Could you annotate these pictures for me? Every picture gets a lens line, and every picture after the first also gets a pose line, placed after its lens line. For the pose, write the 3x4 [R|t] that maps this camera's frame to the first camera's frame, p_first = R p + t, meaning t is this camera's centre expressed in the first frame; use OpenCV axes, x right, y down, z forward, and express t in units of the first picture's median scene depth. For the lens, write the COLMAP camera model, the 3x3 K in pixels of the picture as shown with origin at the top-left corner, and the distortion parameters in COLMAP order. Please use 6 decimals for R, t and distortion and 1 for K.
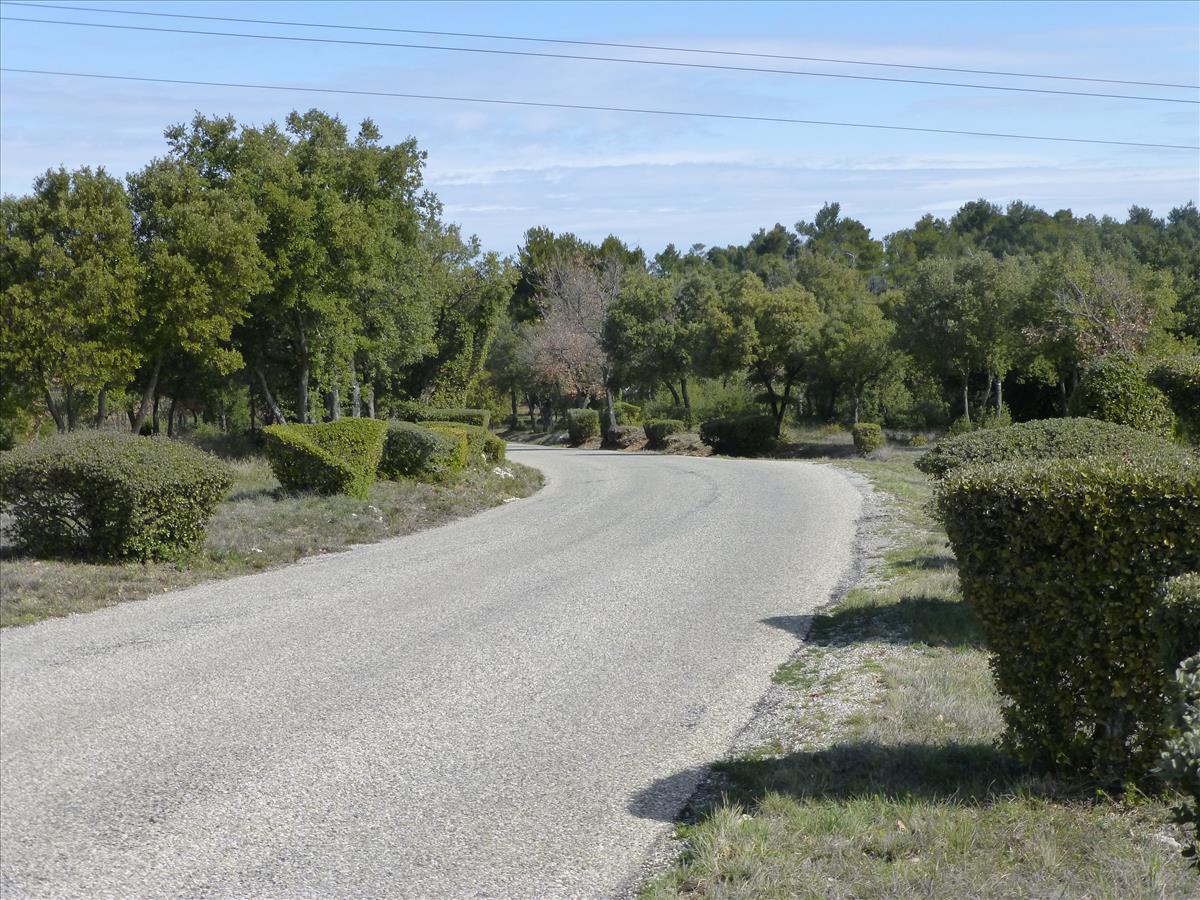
lens RADIAL K [[1898.2, 0, 601.1], [0, 1898.2, 449.9], [0, 0, 1]] dist [-0.144582, 0.000000]
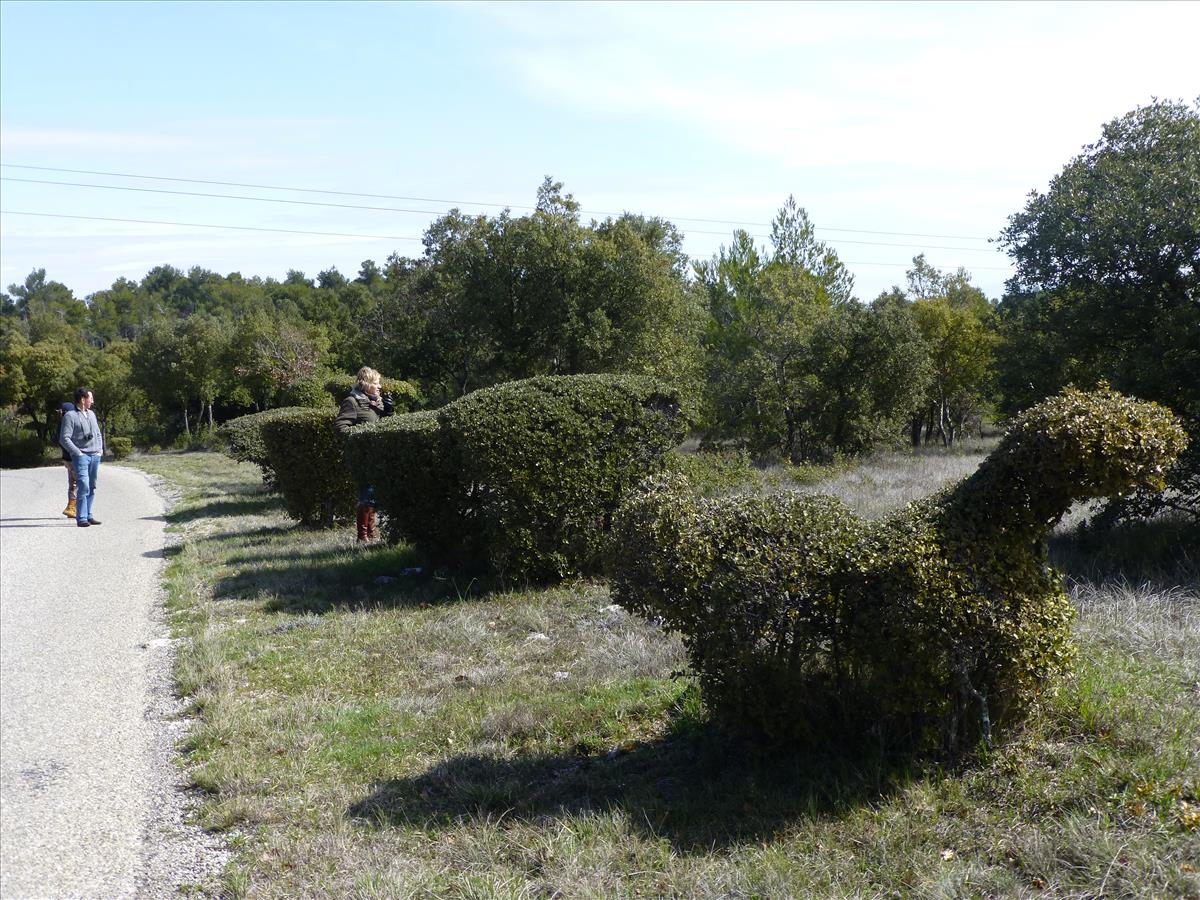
lens RADIAL K [[1555.1, 0, 600.0], [0, 1555.1, 449.3], [0, 0, 1]] dist [-0.046669, 0.000000]
pose [[0.890492, -0.050008, 0.452242, -0.050070], [0.055443, 0.998461, 0.001237, 0.010415], [-0.451608, 0.023972, 0.891894, -0.153474]]
